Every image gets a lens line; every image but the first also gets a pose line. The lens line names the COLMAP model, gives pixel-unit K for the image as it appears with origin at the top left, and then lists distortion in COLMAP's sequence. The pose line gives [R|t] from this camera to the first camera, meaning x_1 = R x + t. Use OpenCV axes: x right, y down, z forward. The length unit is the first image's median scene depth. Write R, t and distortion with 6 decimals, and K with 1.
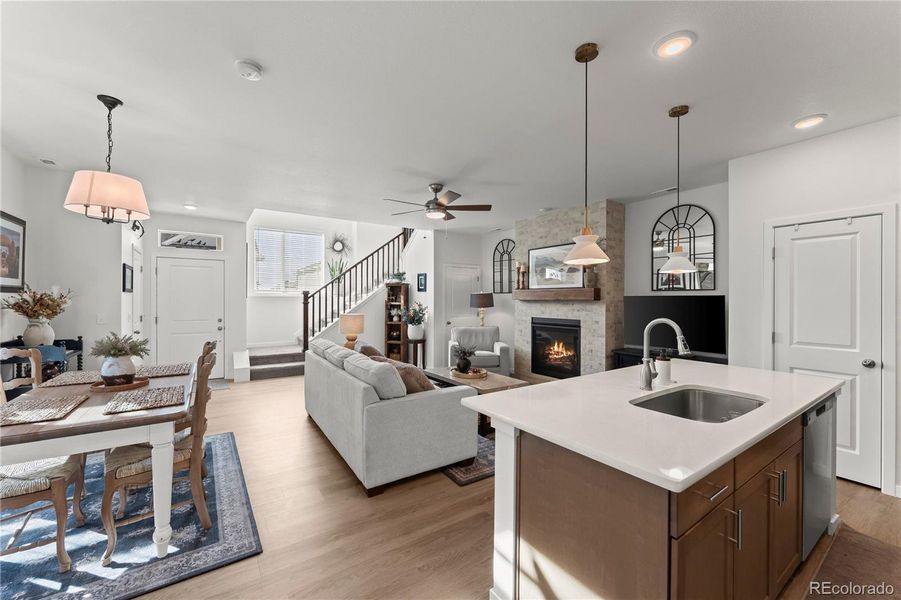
lens RADIAL K [[363.8, 0, 447.8], [0, 363.8, 299.2], [0, 0, 1]] dist [-0.001121, -0.000062]
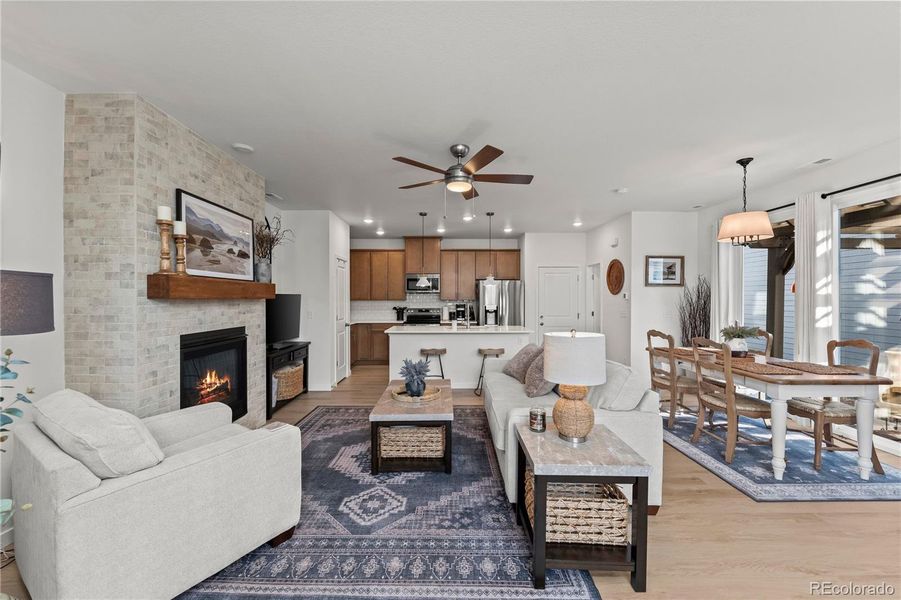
lens RADIAL K [[363.8, 0, 447.8], [0, 363.8, 299.2], [0, 0, 1]] dist [-0.001121, -0.000062]
pose [[-0.824792, -0.004703, 0.565417, -0.335165], [-0.001616, 0.999981, 0.005962, -0.000576], [-0.565434, 0.004004, -0.824784, 1.248729]]
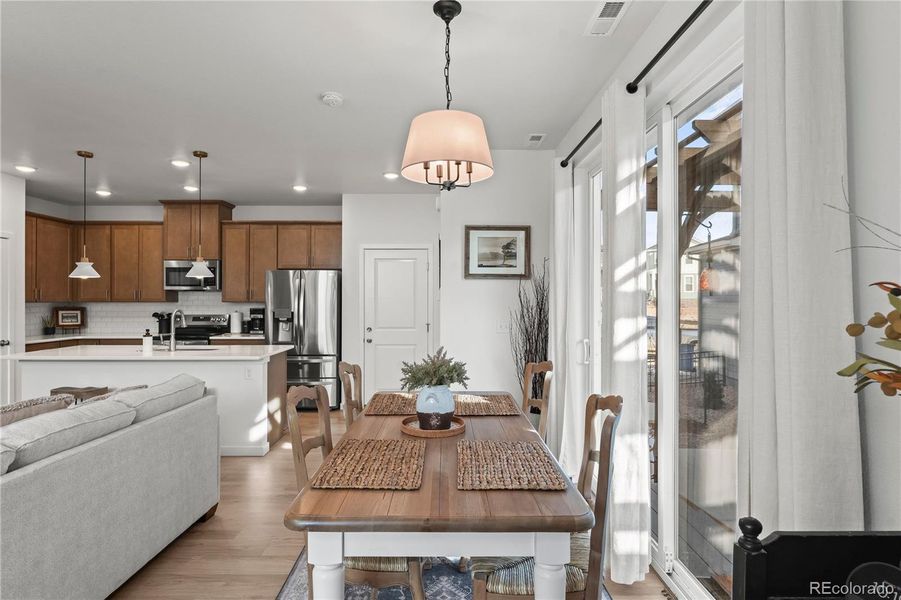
lens RADIAL K [[474.5, 0, 450.5], [0, 474.5, 300.0], [0, 0, 1]] dist [-0.002212, -0.000265]
pose [[-0.827564, -0.005535, 0.561344, -0.621656], [-0.001689, 0.999971, 0.007370, -0.002639], [-0.561368, 0.005151, -0.827550, 0.755772]]
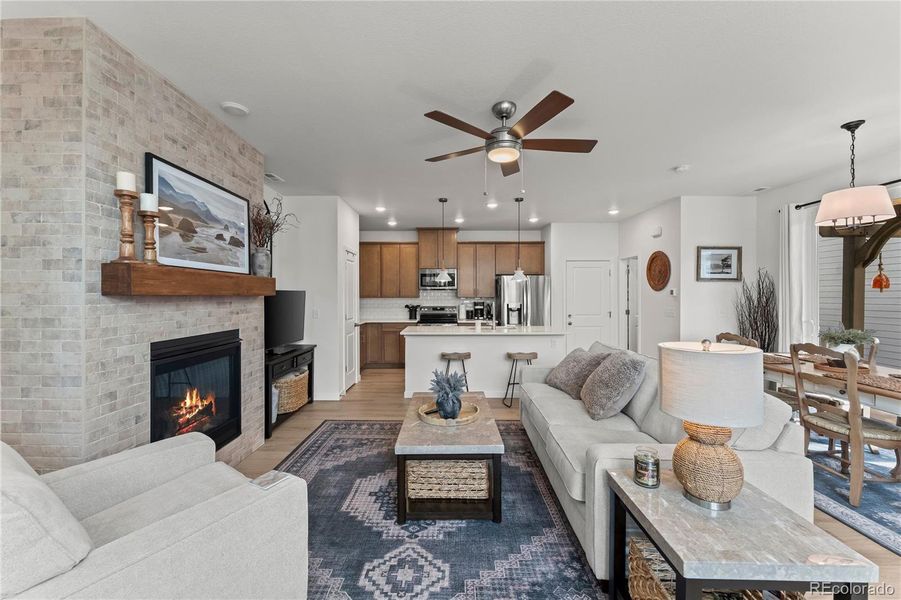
lens RADIAL K [[365.2, 0, 447.5], [0, 365.2, 295.1], [0, 0, 1]] dist [-0.001666, -0.000114]
pose [[-0.818713, -0.001875, 0.574200, -0.231302], [-0.000725, 0.999997, 0.002232, 0.000840], [-0.574203, 0.001411, -0.818712, 1.182166]]
